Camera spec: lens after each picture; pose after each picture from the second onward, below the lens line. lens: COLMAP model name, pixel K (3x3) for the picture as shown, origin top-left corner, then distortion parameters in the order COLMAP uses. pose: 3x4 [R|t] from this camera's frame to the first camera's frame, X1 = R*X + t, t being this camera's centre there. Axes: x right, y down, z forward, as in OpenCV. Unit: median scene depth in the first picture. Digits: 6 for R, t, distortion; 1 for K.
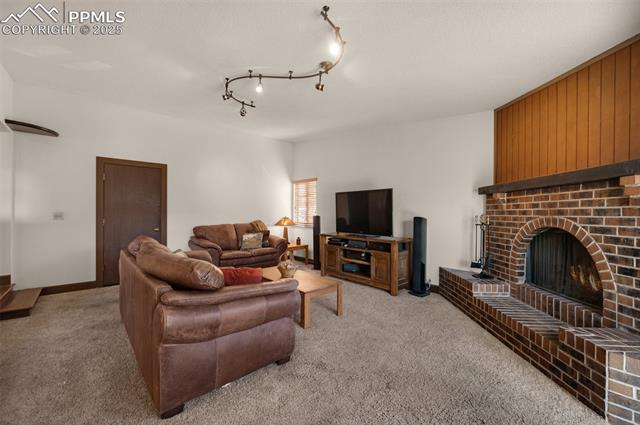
lens RADIAL K [[258.2, 0, 320.7], [0, 258.2, 212.8], [0, 0, 1]] dist [-0.014533, 0.003186]
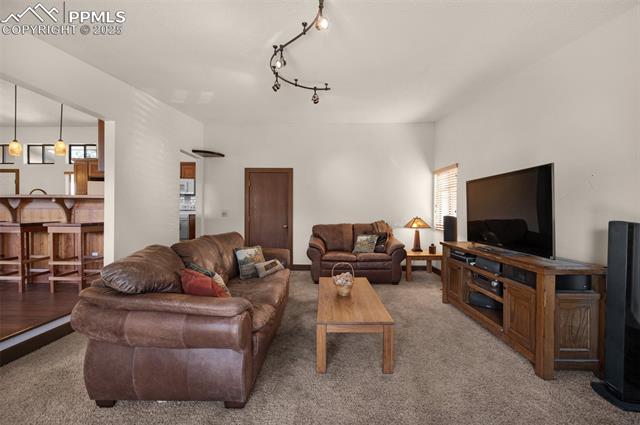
lens RADIAL K [[258.2, 0, 322.6], [0, 258.2, 212.6], [0, 0, 1]] dist [-0.014533, 0.003186]
pose [[0.727044, 0.002044, -0.686588, 0.294813], [-0.001056, 0.999998, 0.001860, 0.001362], [0.686590, -0.000627, 0.727044, 0.327005]]
